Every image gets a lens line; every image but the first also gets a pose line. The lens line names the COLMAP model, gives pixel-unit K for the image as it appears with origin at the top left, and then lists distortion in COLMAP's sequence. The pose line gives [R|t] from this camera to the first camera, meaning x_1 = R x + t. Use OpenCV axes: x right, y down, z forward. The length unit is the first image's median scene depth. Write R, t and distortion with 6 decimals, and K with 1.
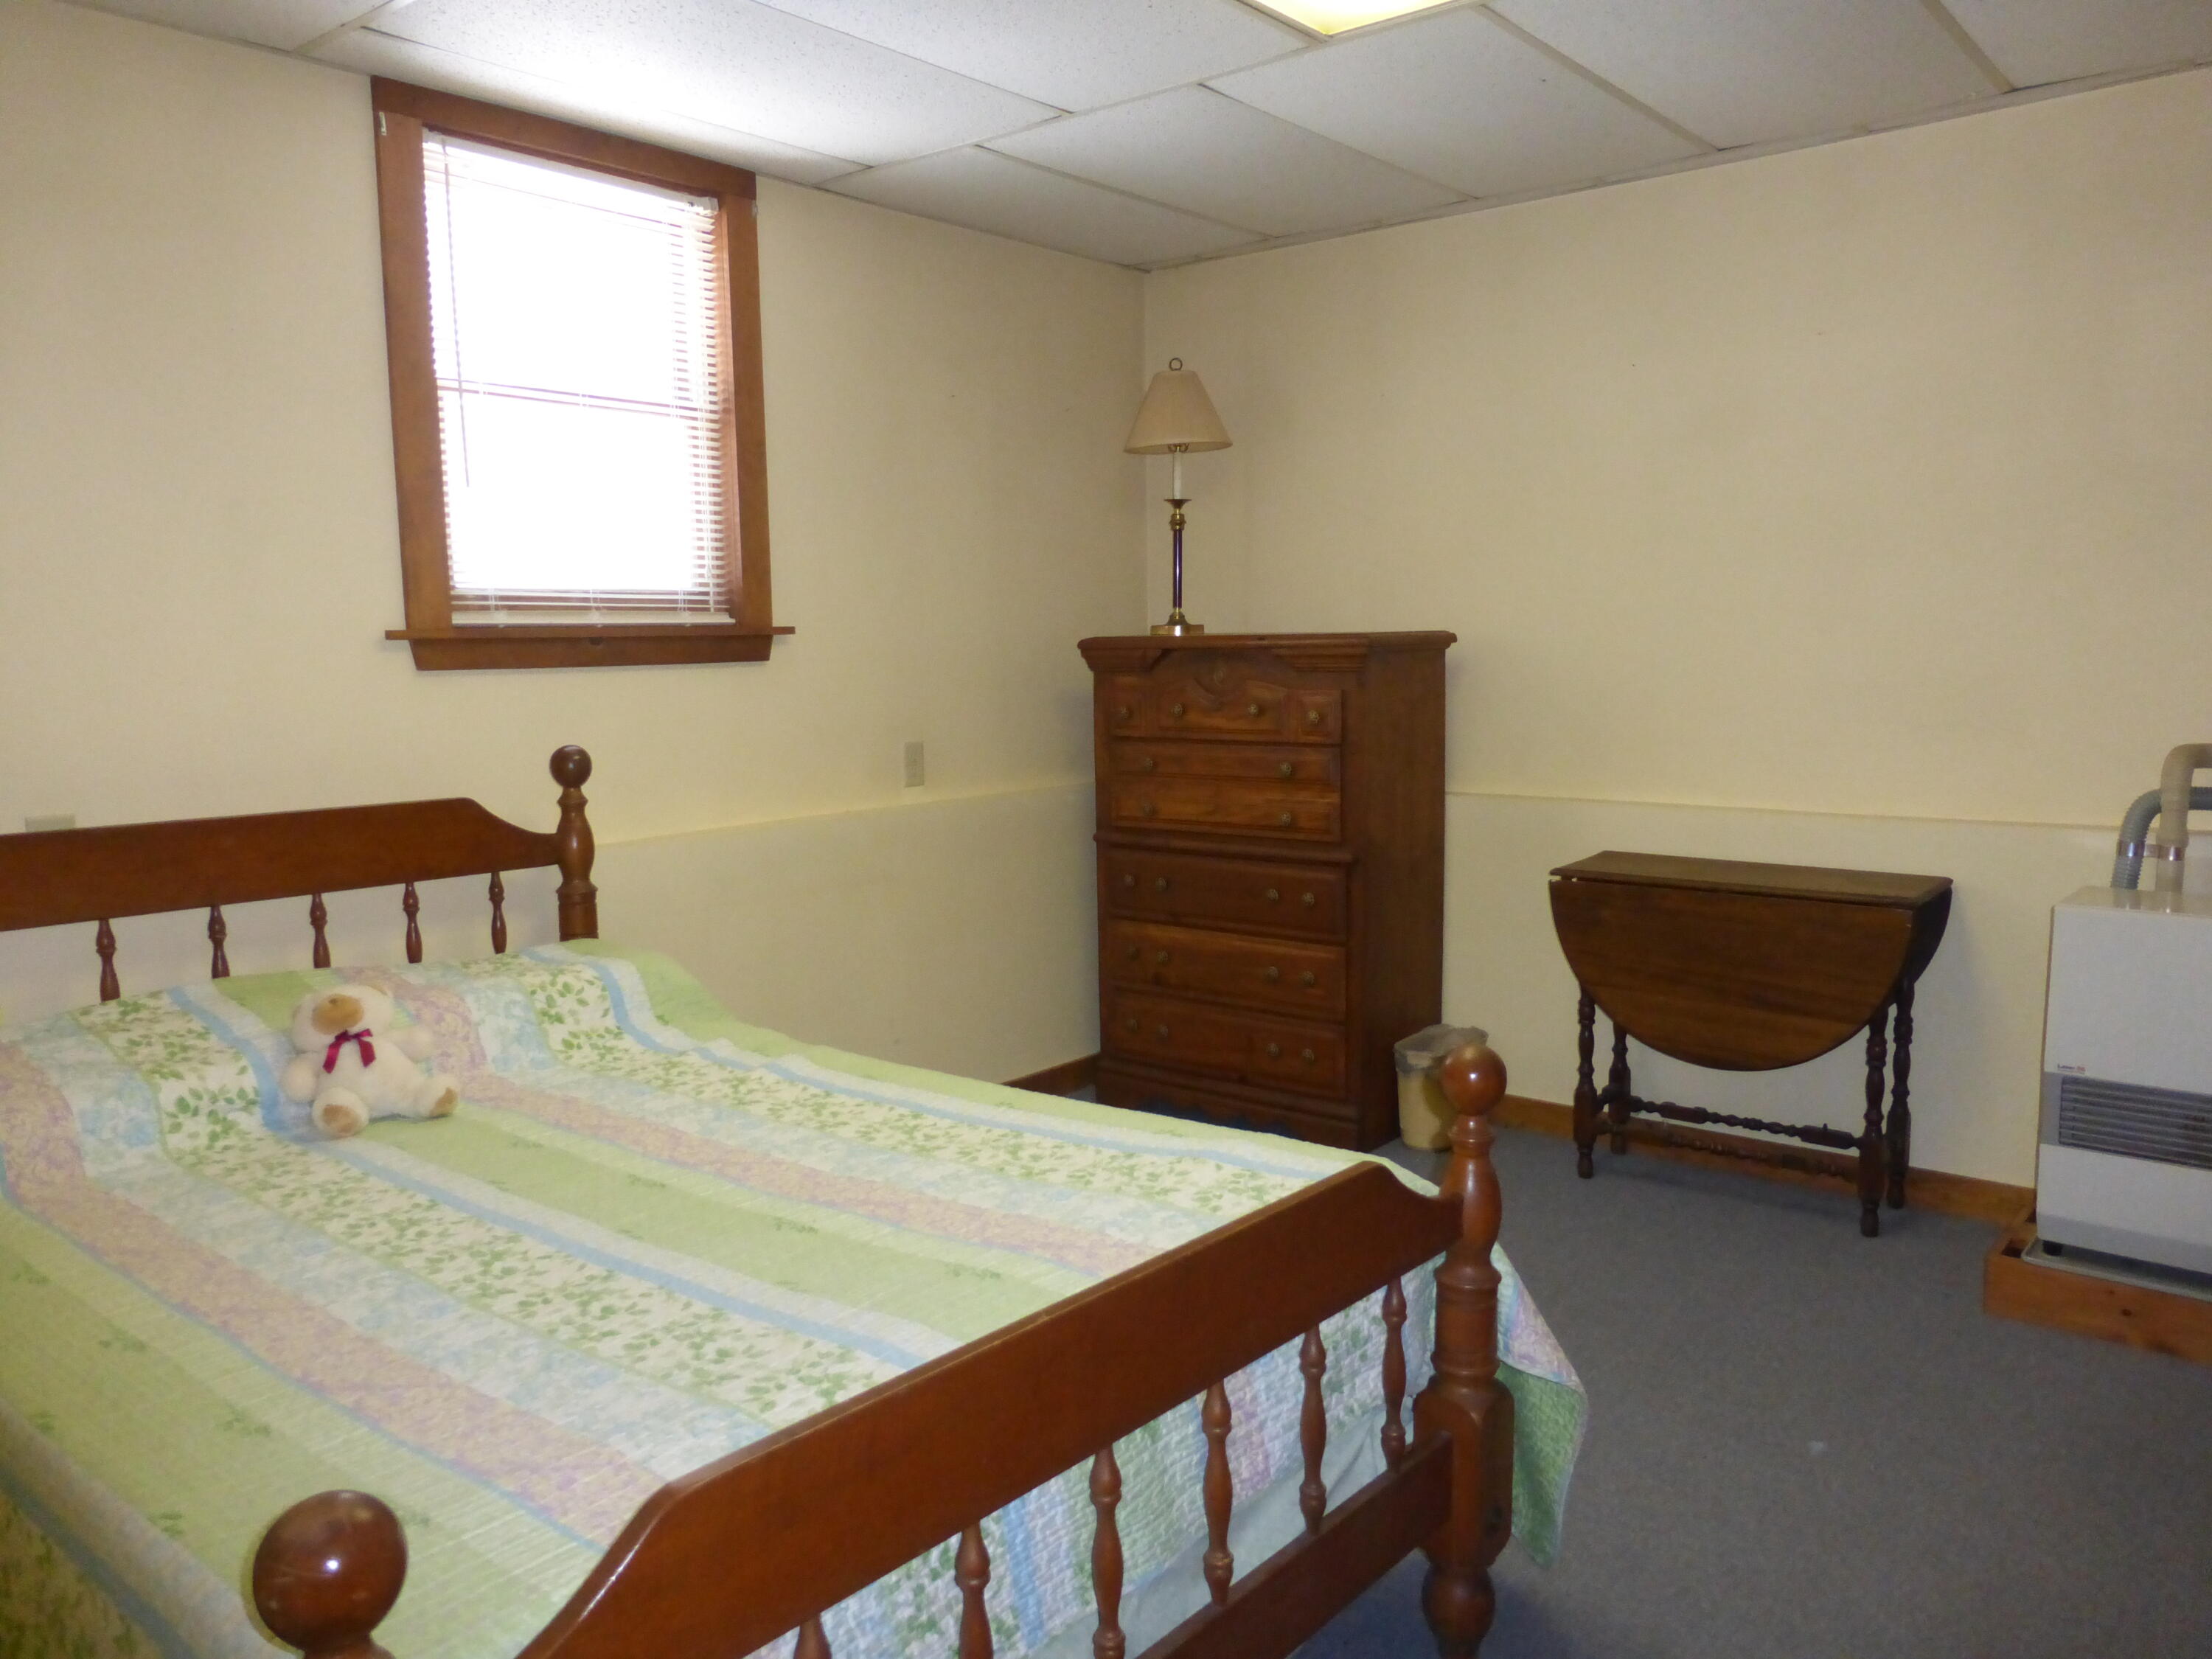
lens RADIAL K [[1599.9, 0, 1109.8], [0, 1599.9, 818.4], [0, 0, 1]] dist [0.004752, -0.007589]
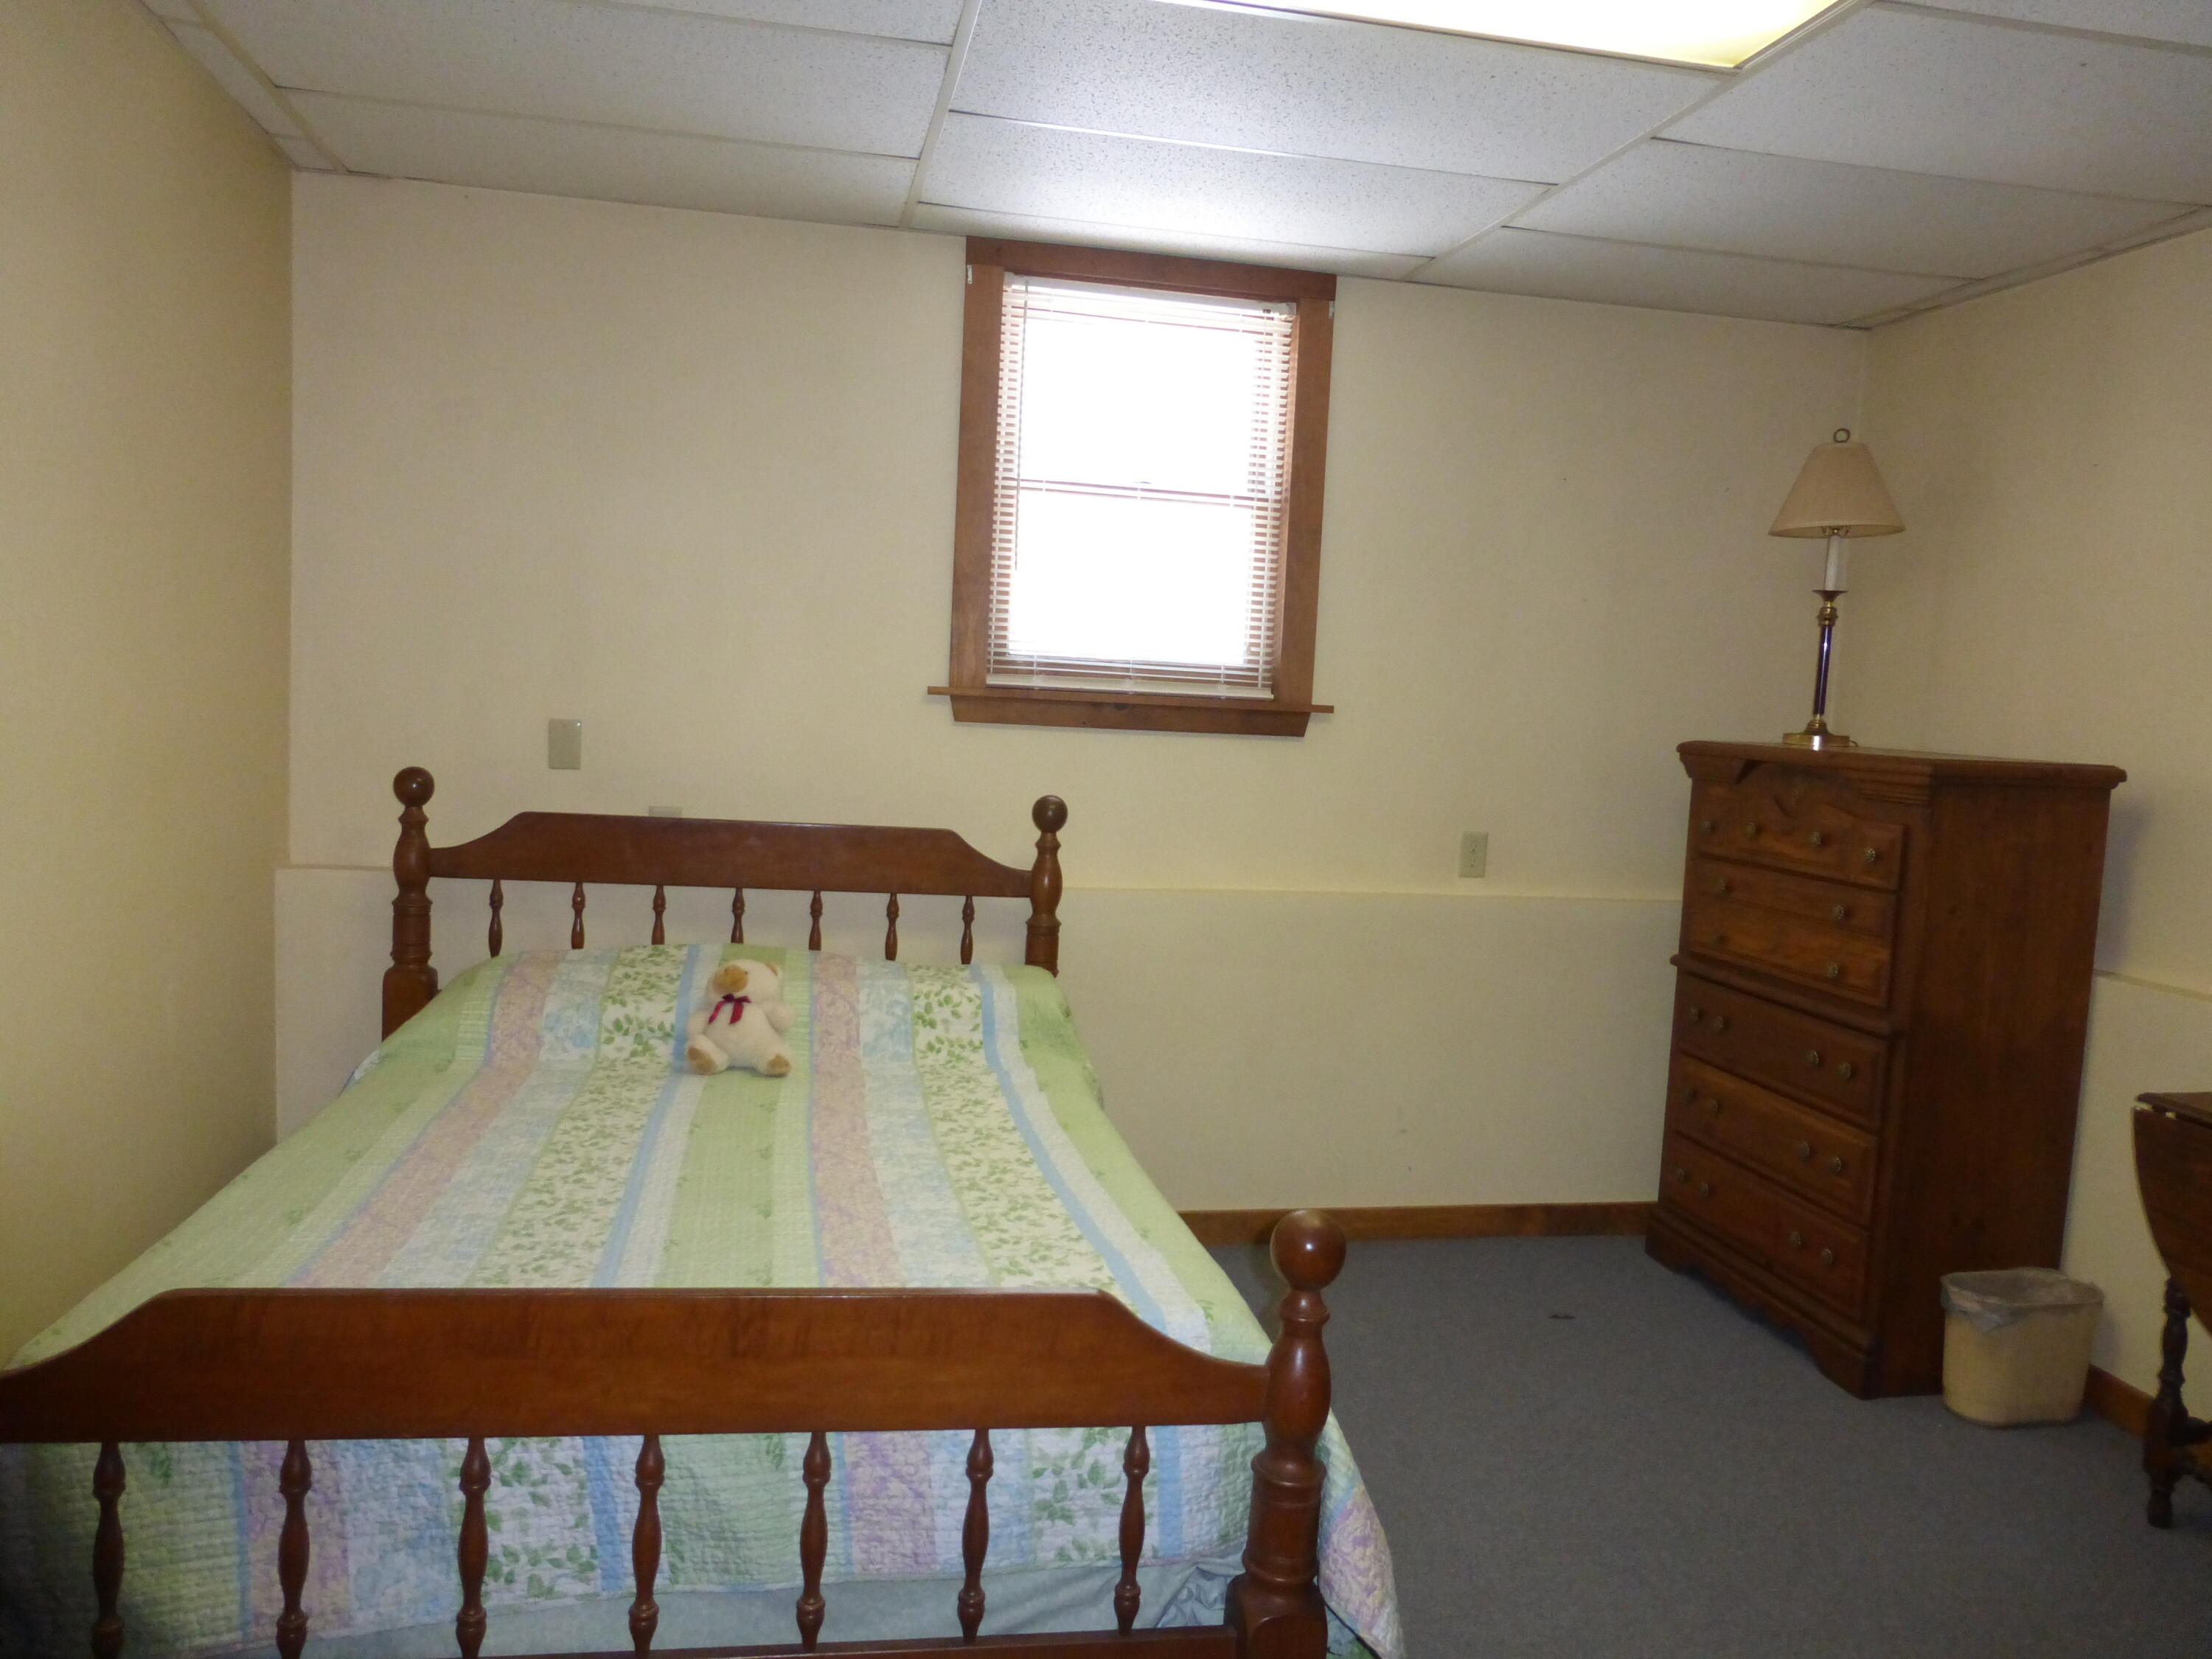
lens RADIAL K [[1613.3, 0, 1103.1], [0, 1613.3, 832.3], [0, 0, 1]] dist [-0.045486, 0.064519]
pose [[0.782051, 0.110997, -0.613250, 0.396772], [-0.133838, 0.990965, 0.008685, -0.034707], [0.608673, 0.075284, 0.789841, 0.120603]]
